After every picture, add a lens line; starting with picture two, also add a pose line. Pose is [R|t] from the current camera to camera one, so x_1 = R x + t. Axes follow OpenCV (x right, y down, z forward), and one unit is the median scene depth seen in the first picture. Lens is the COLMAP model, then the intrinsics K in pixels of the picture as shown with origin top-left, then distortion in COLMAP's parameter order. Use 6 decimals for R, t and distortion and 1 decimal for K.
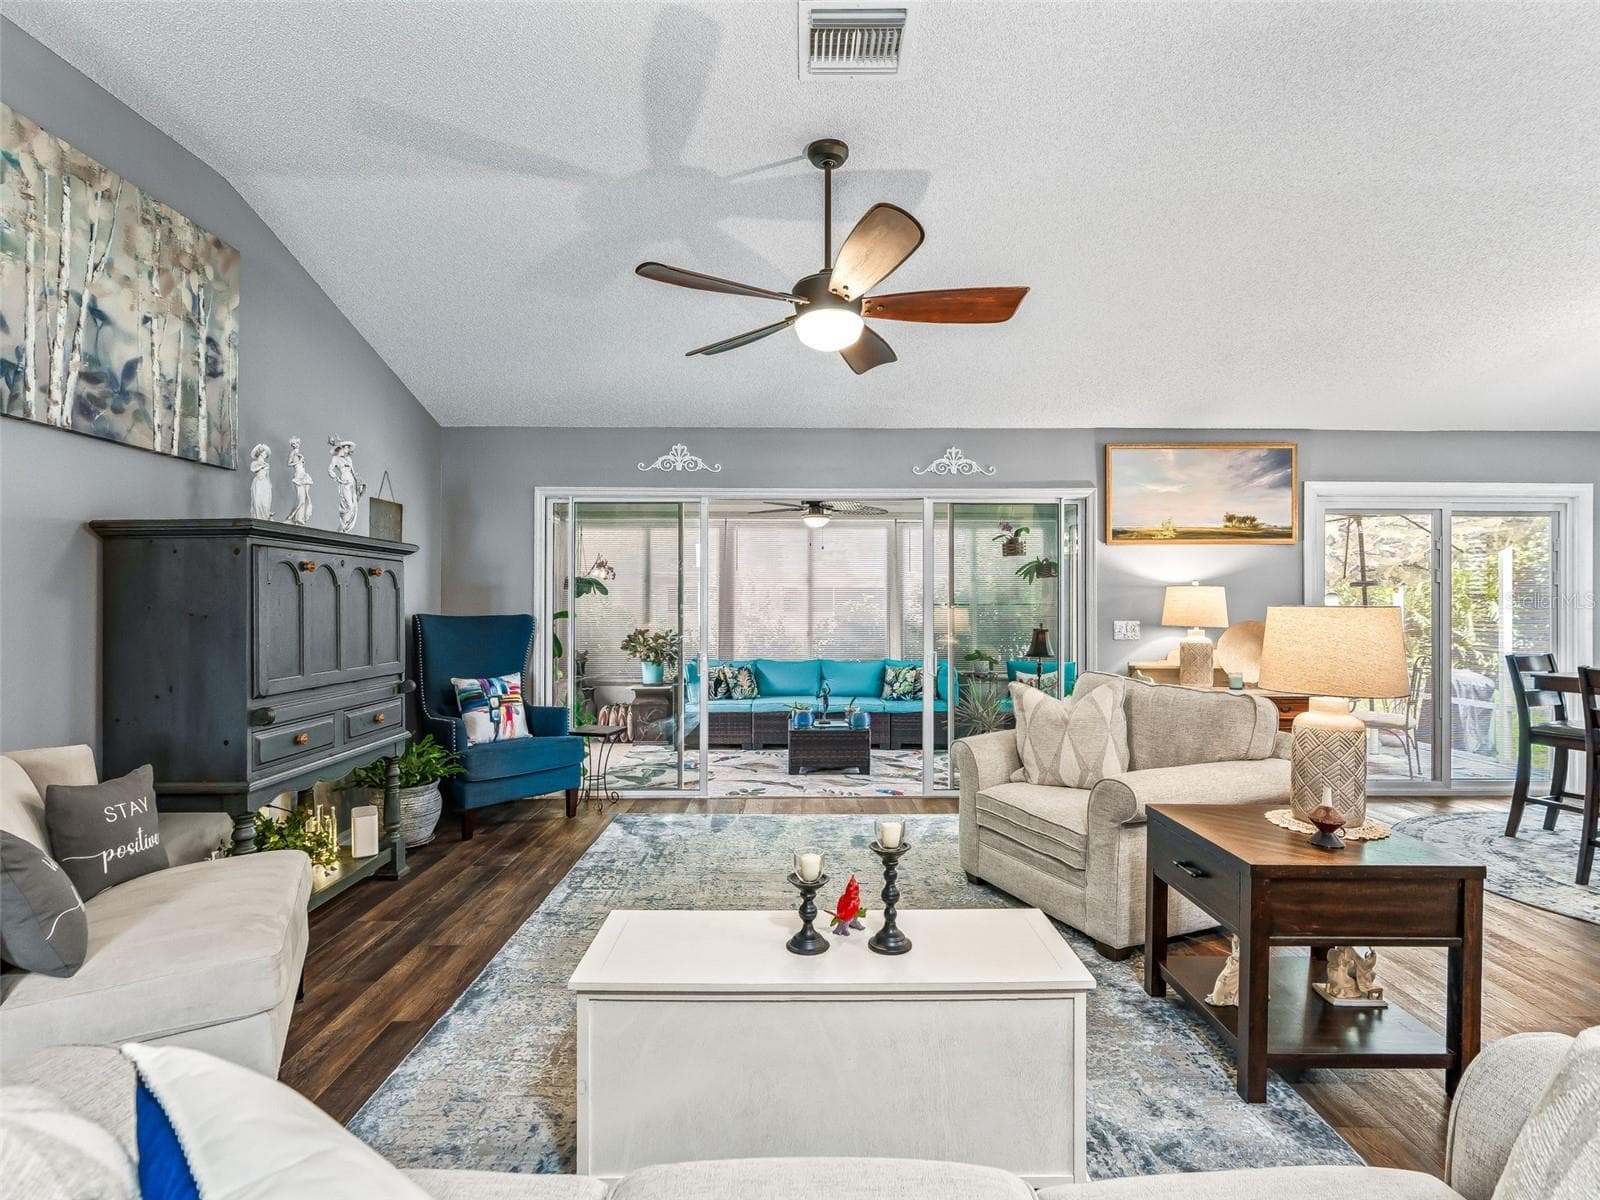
lens RADIAL K [[804.2, 0, 810.3], [0, 804.2, 602.4], [0, 0, 1]] dist [-0.012273, 0.003587]
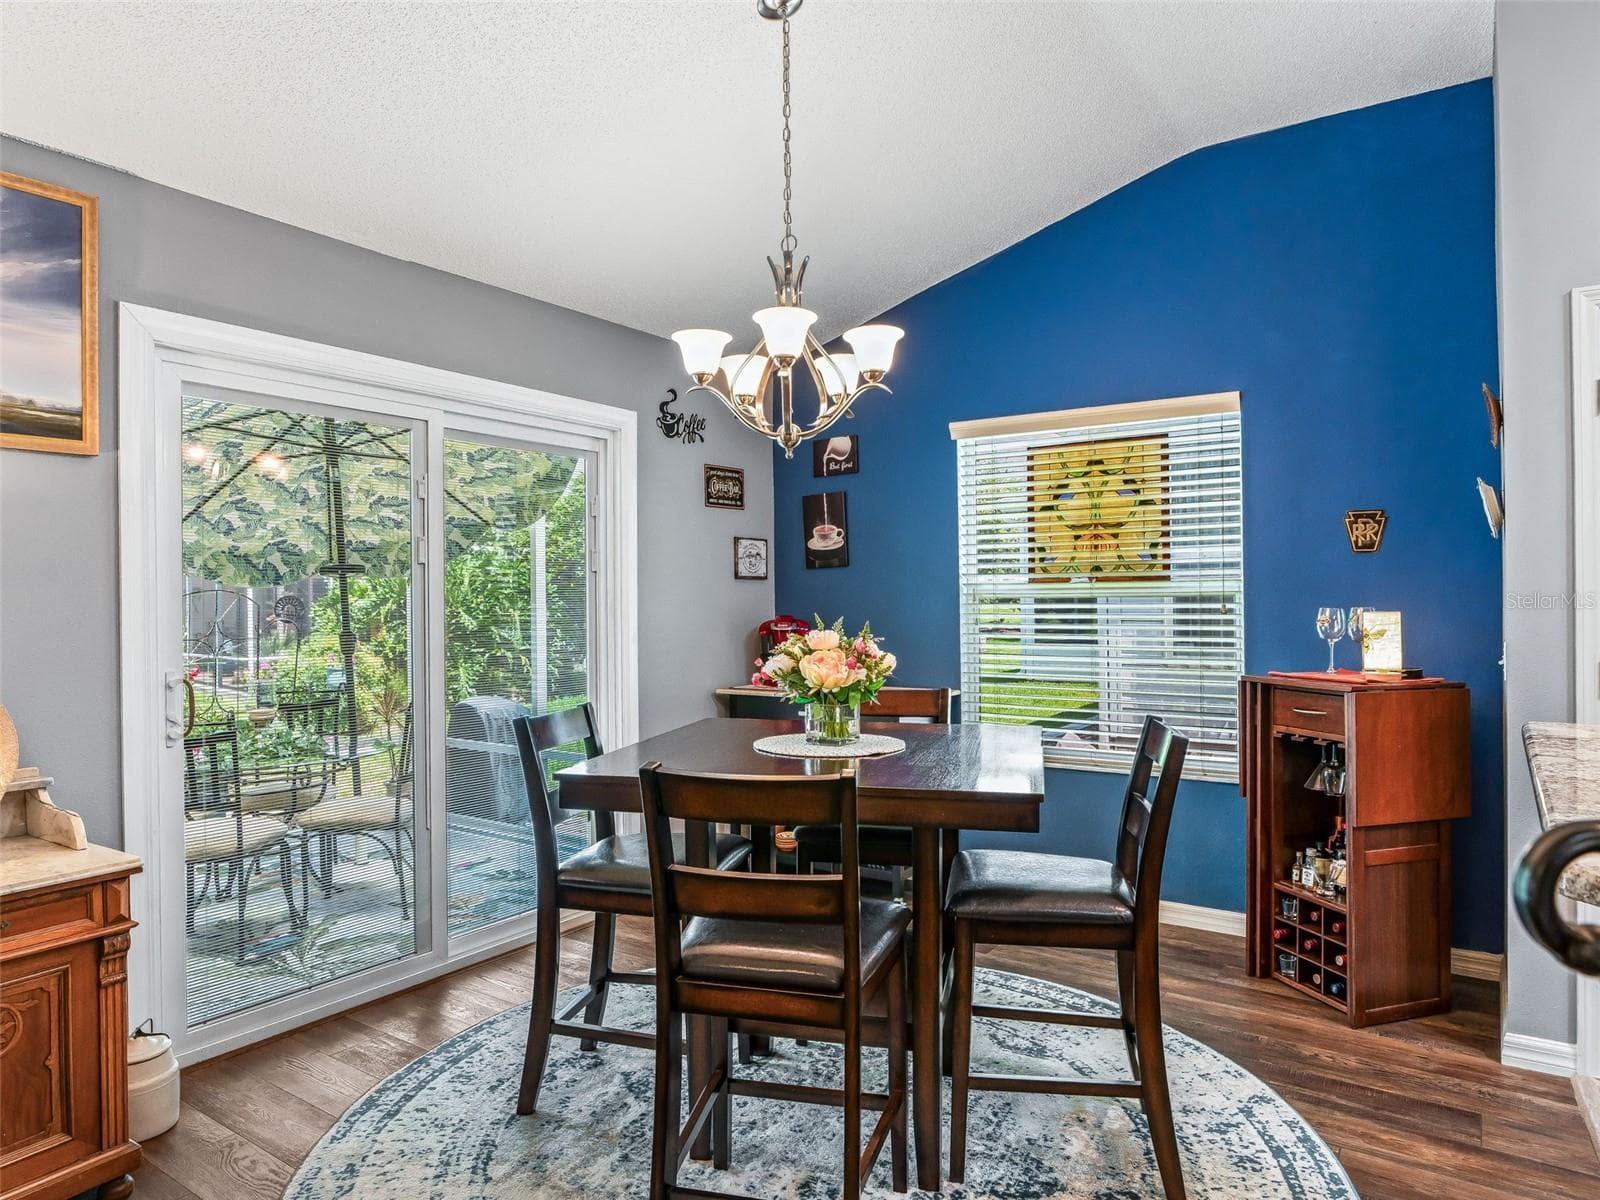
lens RADIAL K [[983.6, 0, 797.4], [0, 983.6, 600.0], [0, 0, 1]] dist [-0.025113, 0.000996]
pose [[0.576161, -0.007904, 0.817298, 0.415927], [0.008389, 0.999958, 0.003757, -0.001439], [-0.817293, 0.004692, 0.576203, 0.446204]]
